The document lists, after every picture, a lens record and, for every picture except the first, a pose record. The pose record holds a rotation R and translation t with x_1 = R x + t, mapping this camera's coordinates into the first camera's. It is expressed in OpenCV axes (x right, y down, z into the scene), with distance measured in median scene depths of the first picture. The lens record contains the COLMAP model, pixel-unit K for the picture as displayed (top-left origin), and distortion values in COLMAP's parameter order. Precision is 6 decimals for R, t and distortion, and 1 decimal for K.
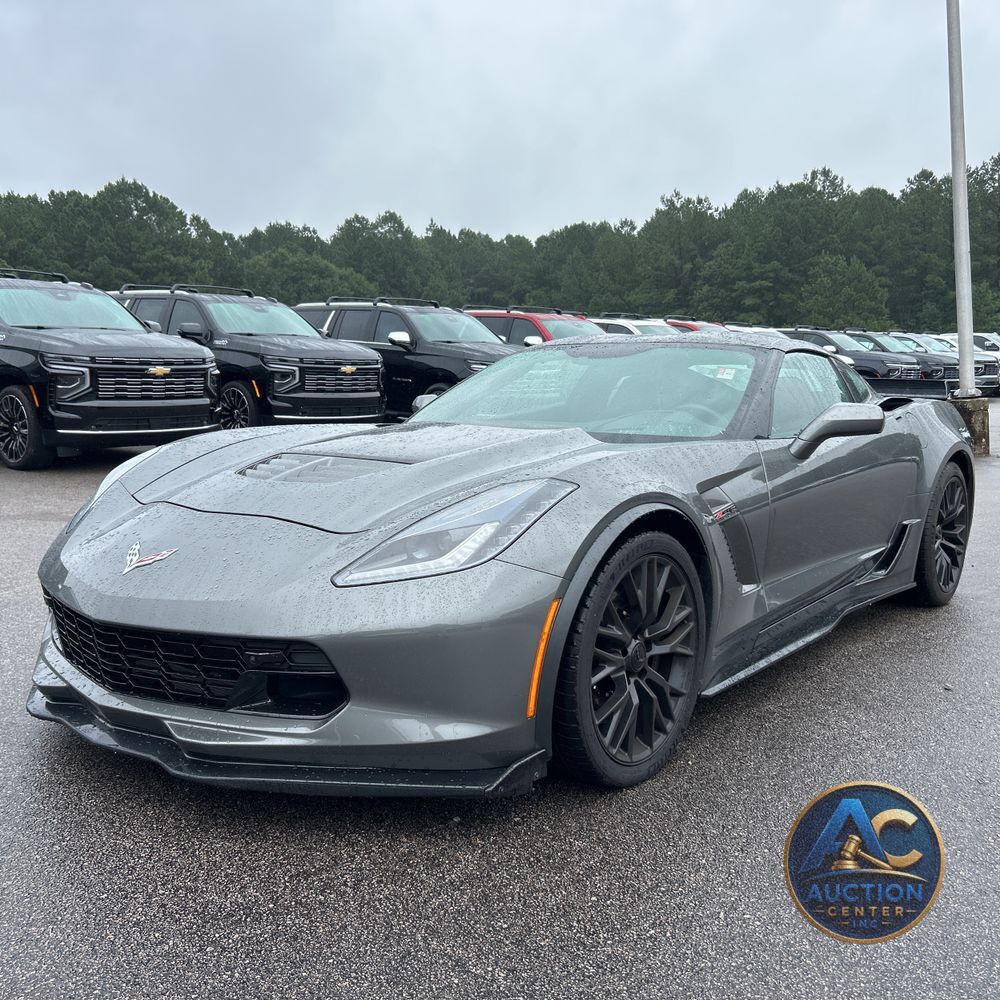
lens RADIAL K [[1000.6, 0, 500.9], [0, 1000.6, 505.1], [0, 0, 1]] dist [0.001327, 0.000000]
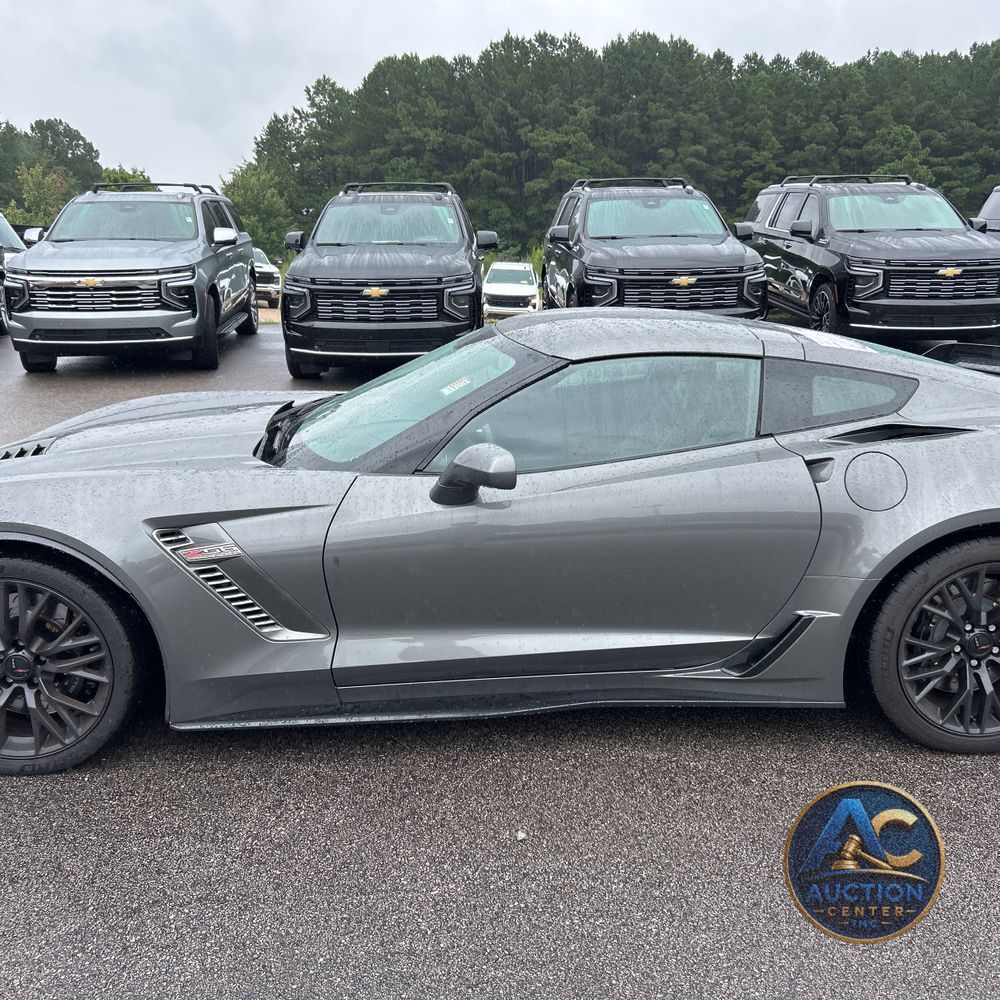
lens RADIAL K [[1000.6, 0, 494.0], [0, 1000.6, 502.1], [0, 0, 1]] dist [0.001327, 0.000000]
pose [[0.656755, 0.177081, -0.733017, 0.172620], [-0.082237, 0.983059, 0.163804, -0.034351], [0.749606, -0.047298, 0.660192, 0.092187]]
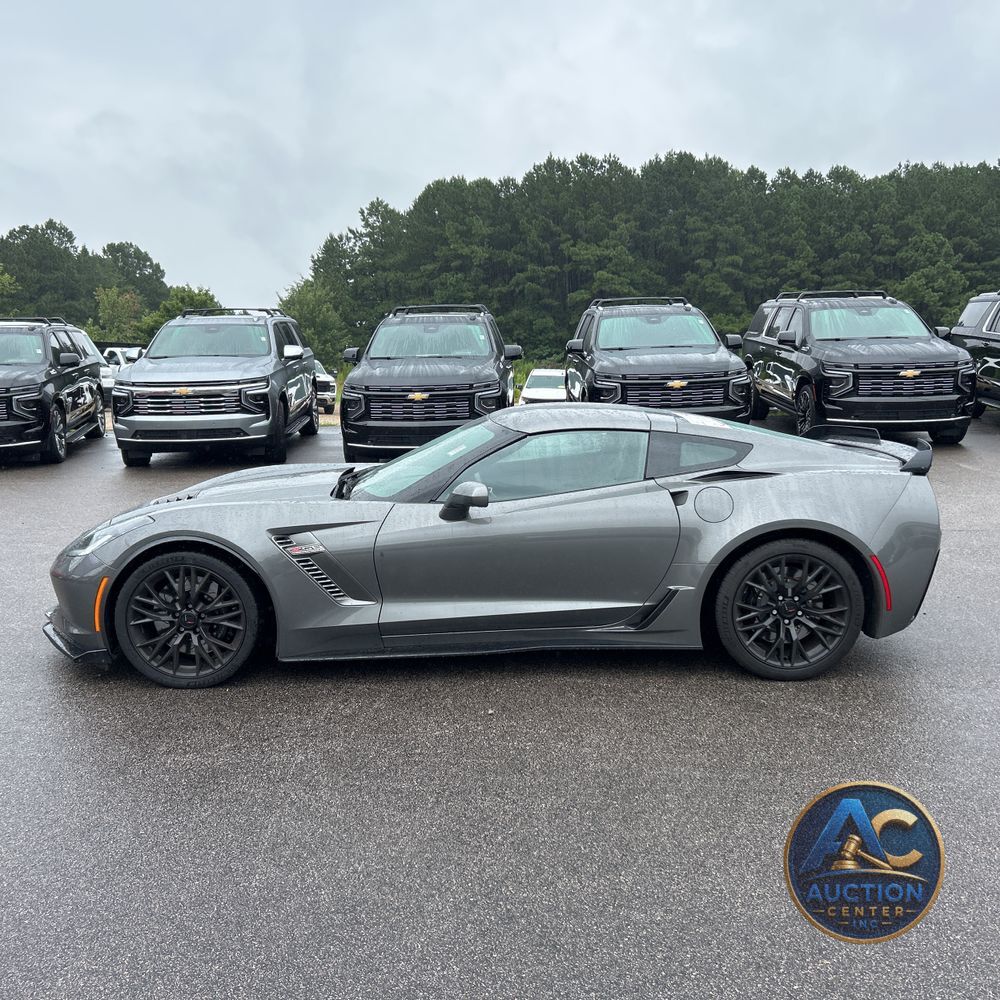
lens RADIAL K [[1000.6, 0, 499.8], [0, 1000.6, 501.8], [0, 0, 1]] dist [0.001327, 0.000000]
pose [[0.624959, 0.095701, -0.774769, 0.256723], [-0.071598, 0.995301, 0.065188, -0.030187], [0.777367, 0.014732, 0.628875, 0.040375]]
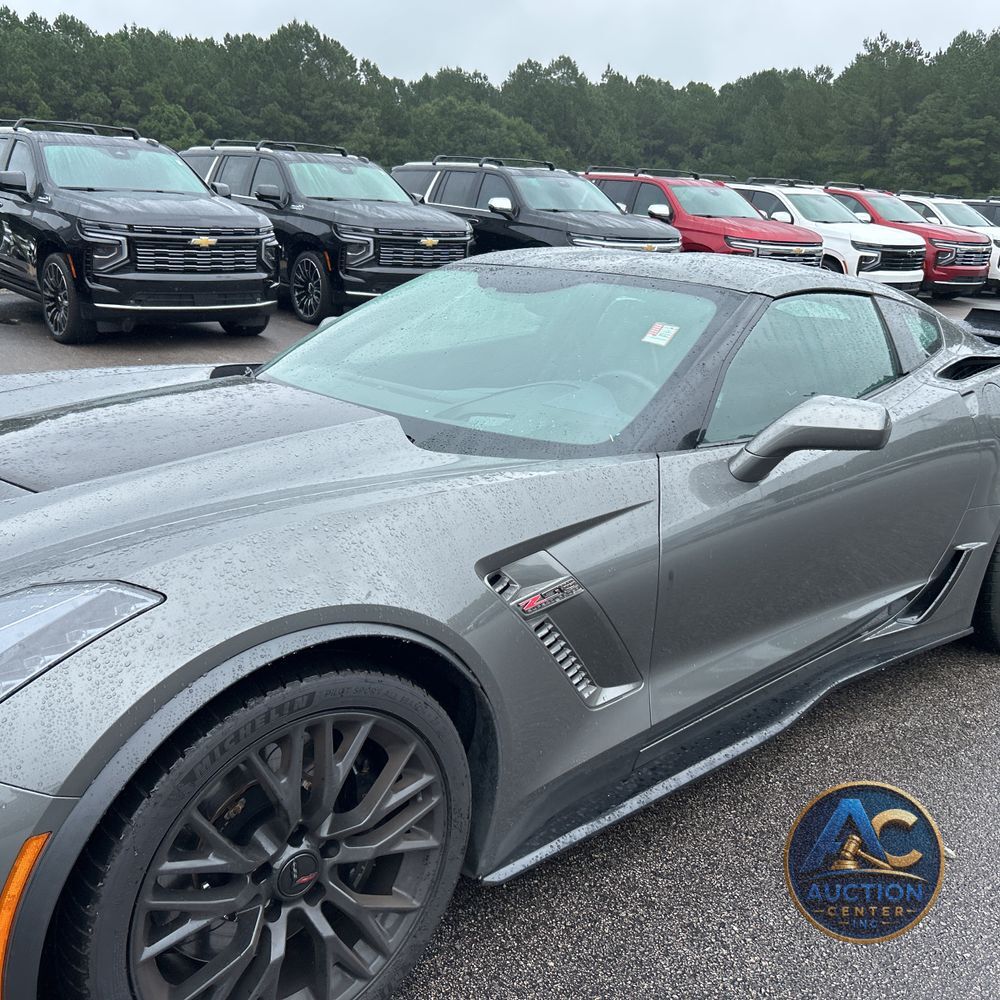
lens RADIAL K [[1000.6, 0, 487.2], [0, 1000.6, 495.0], [0, 0, 1]] dist [0.001327, 0.000000]
pose [[0.983534, 0.074341, -0.164725, 0.044930], [-0.052721, 0.989855, 0.131941, -0.020989], [0.172862, -0.121084, 0.977475, 0.064146]]
